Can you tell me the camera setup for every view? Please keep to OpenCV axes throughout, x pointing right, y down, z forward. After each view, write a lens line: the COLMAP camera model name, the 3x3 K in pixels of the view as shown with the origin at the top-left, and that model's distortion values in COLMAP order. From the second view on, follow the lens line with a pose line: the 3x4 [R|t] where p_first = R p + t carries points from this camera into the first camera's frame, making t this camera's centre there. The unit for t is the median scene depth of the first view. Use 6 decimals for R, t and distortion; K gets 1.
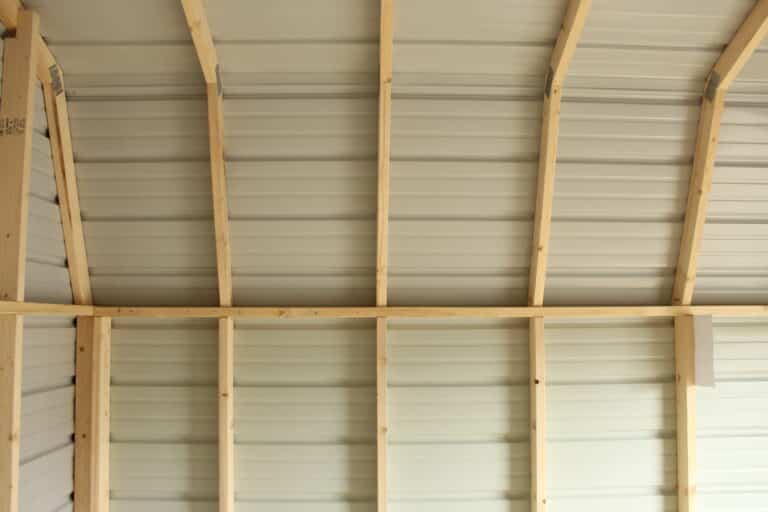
lens RADIAL K [[670.4, 0, 437.7], [0, 670.4, 262.6], [0, 0, 1]] dist [-0.152536, 0.141416]
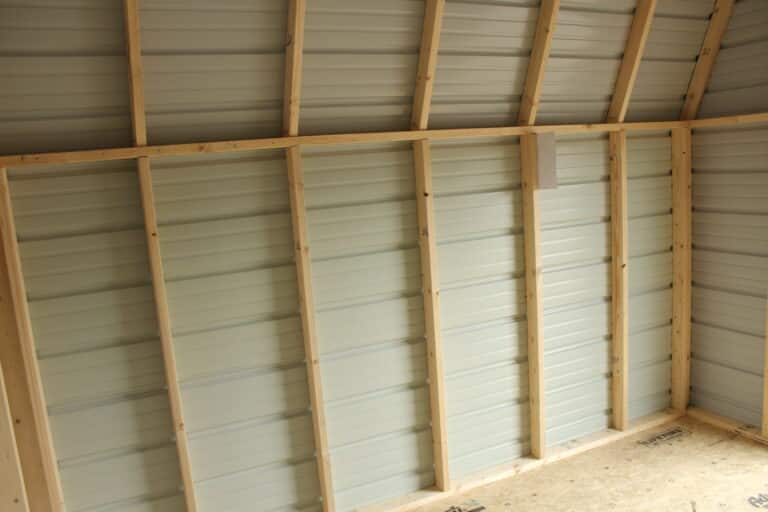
lens RADIAL K [[670.4, 0, 390.8], [0, 670.4, 260.3], [0, 0, 1]] dist [-0.152536, 0.141416]
pose [[0.910671, -0.119032, 0.395613, -0.386707], [0.019166, 0.968736, 0.247354, -0.002298], [-0.412687, -0.217676, 0.884481, -0.039762]]
